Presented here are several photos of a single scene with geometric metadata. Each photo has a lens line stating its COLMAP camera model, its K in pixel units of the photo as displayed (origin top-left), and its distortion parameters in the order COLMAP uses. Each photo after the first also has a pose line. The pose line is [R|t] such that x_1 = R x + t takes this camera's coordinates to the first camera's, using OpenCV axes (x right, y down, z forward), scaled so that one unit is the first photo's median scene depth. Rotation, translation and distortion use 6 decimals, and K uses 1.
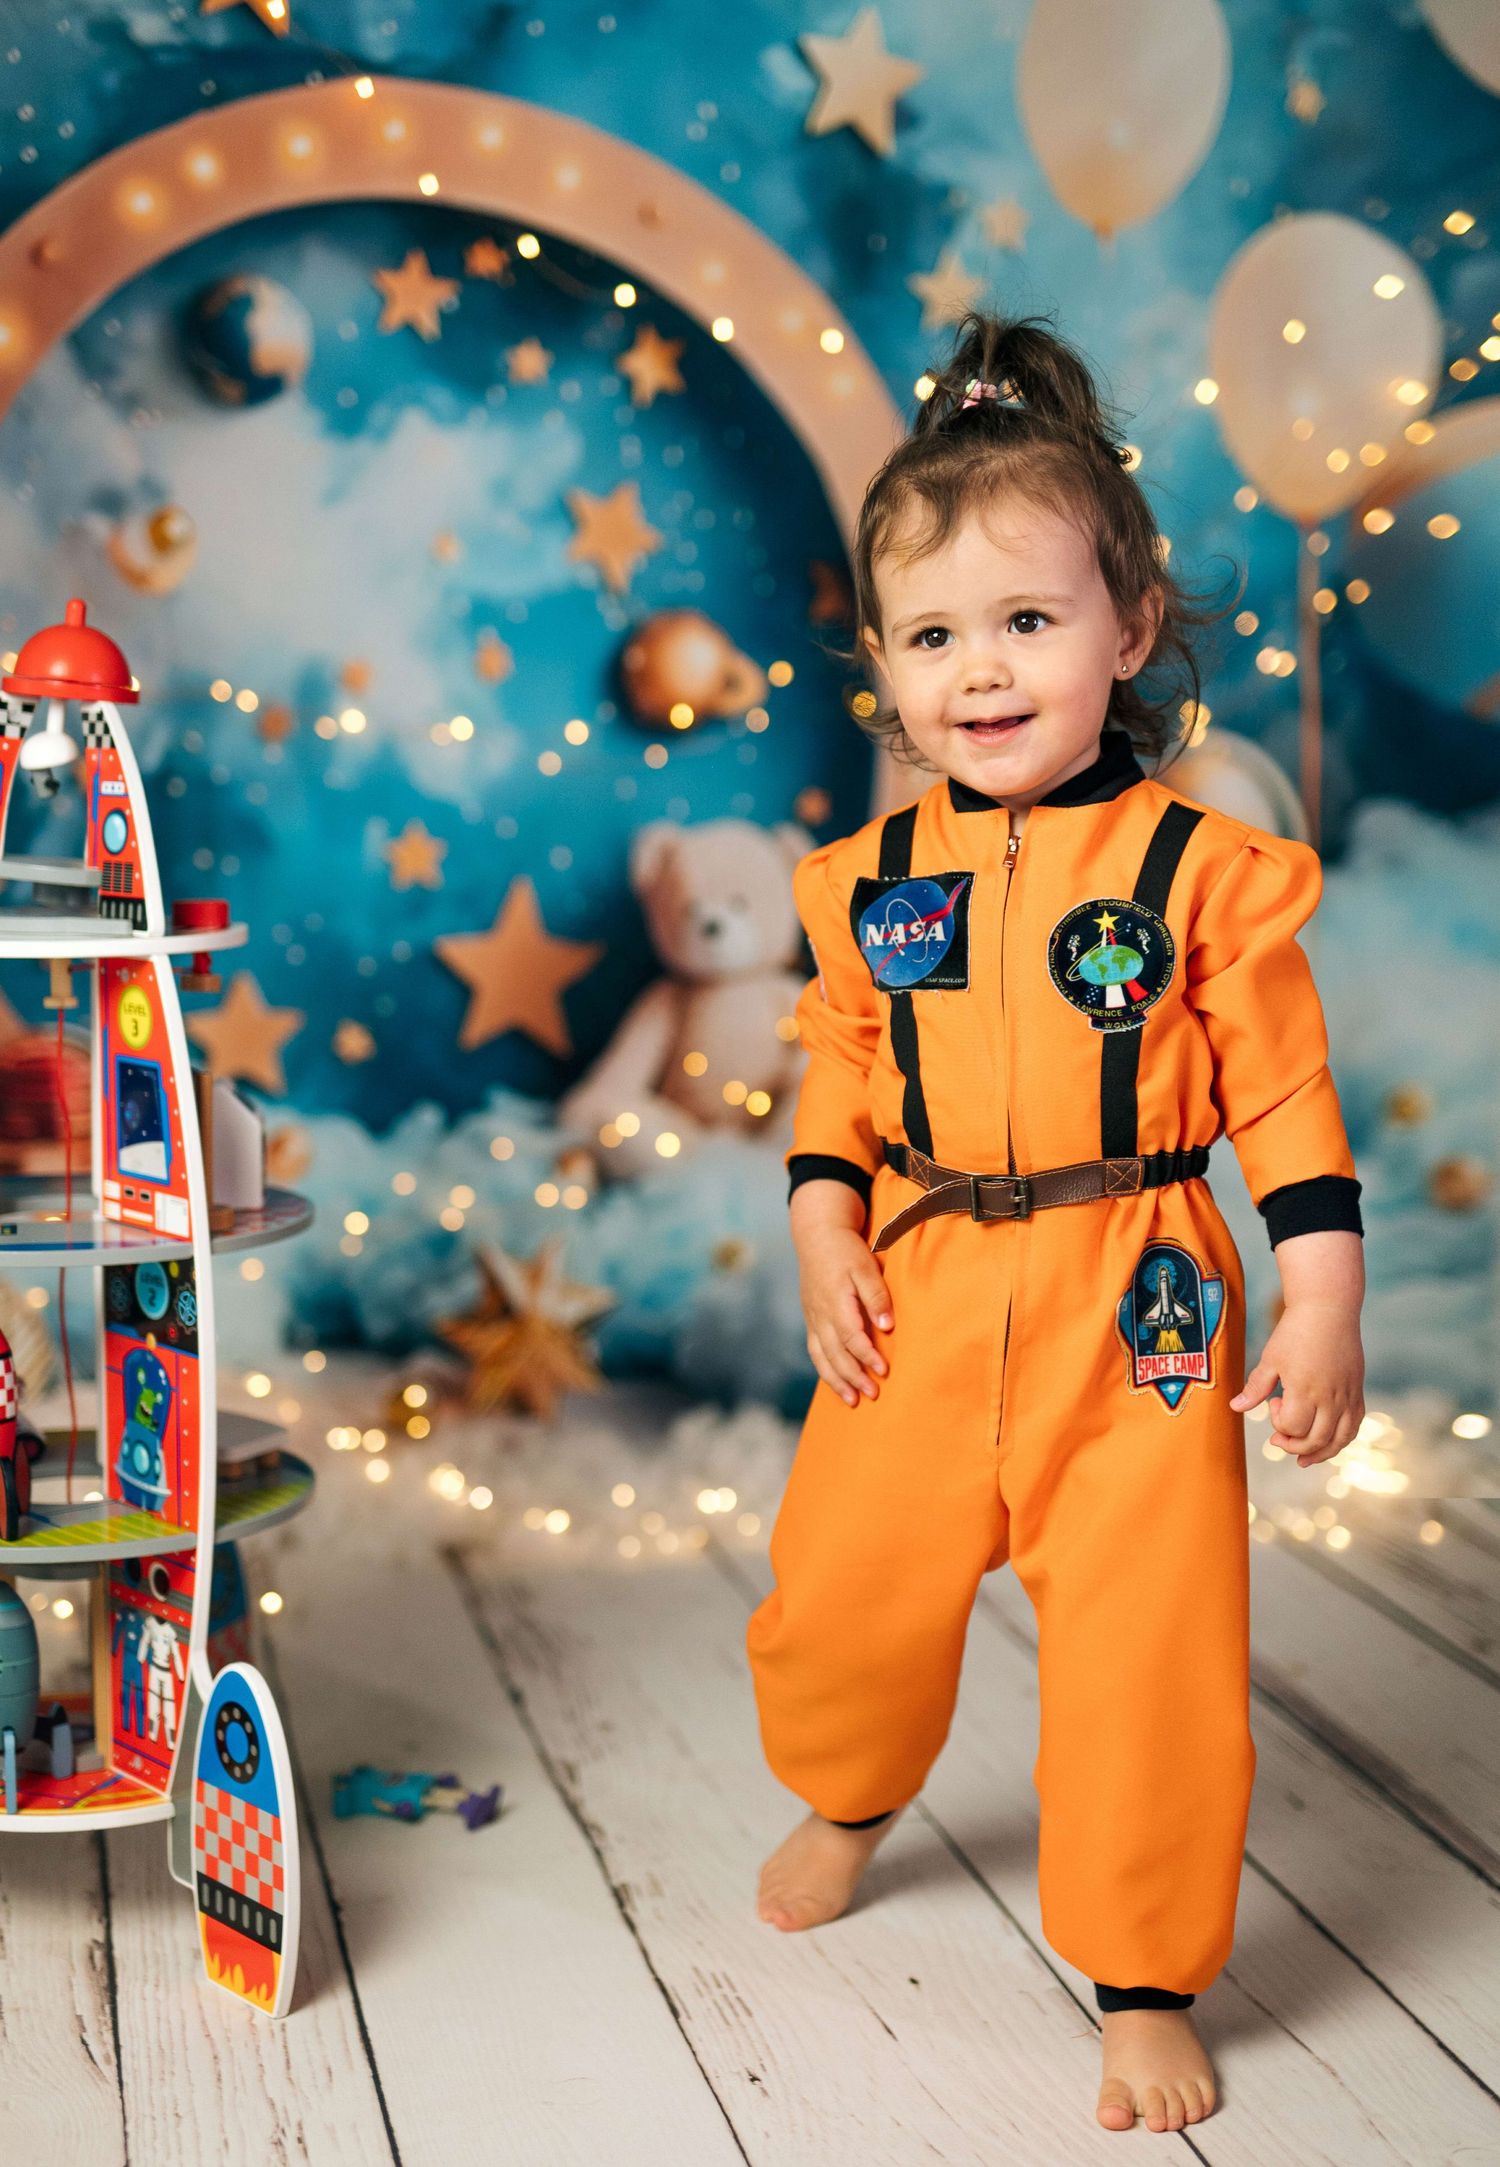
lens RADIAL K [[3221.4, 0, 750.3], [0, 3221.4, 1147.6], [0, 0, 1]] dist [-0.008733, 0.077592]
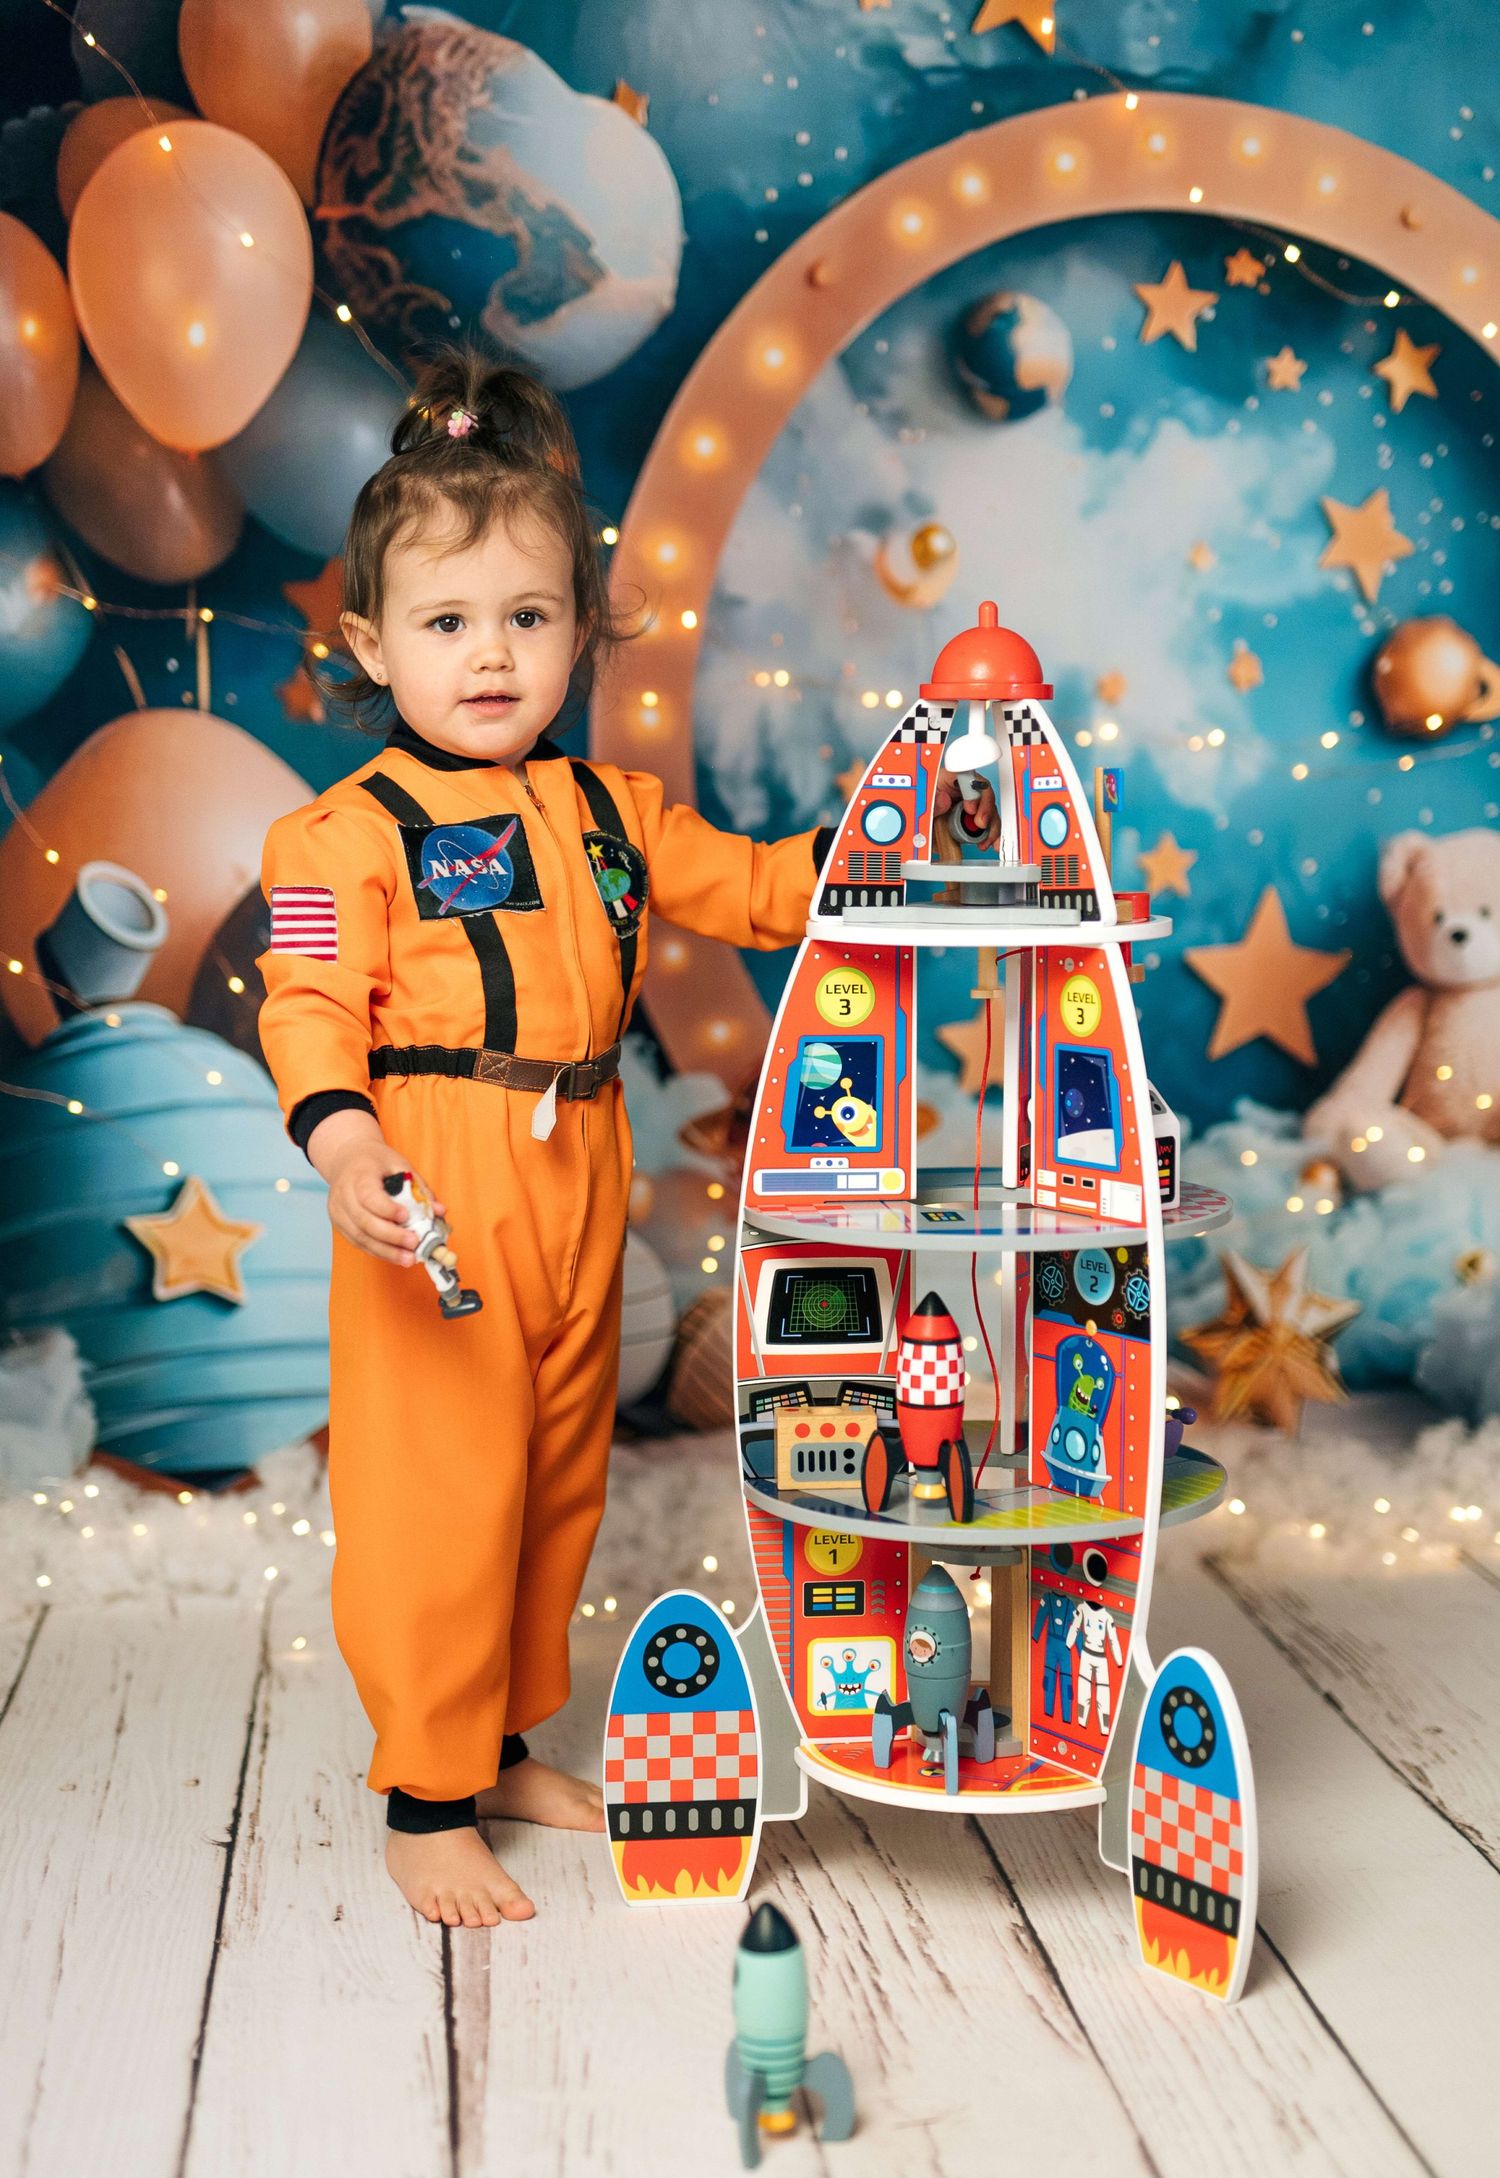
lens RADIAL K [[3237.8, 0, 750.3], [0, 3237.8, 1153.4], [0, 0, 1]] dist [-0.008733, 0.077592]
pose [[0.994177, -0.001507, -0.107746, -0.180219], [-0.000089, 0.999890, -0.014813, 0.020336], [0.107757, 0.014736, 0.994068, -0.019658]]
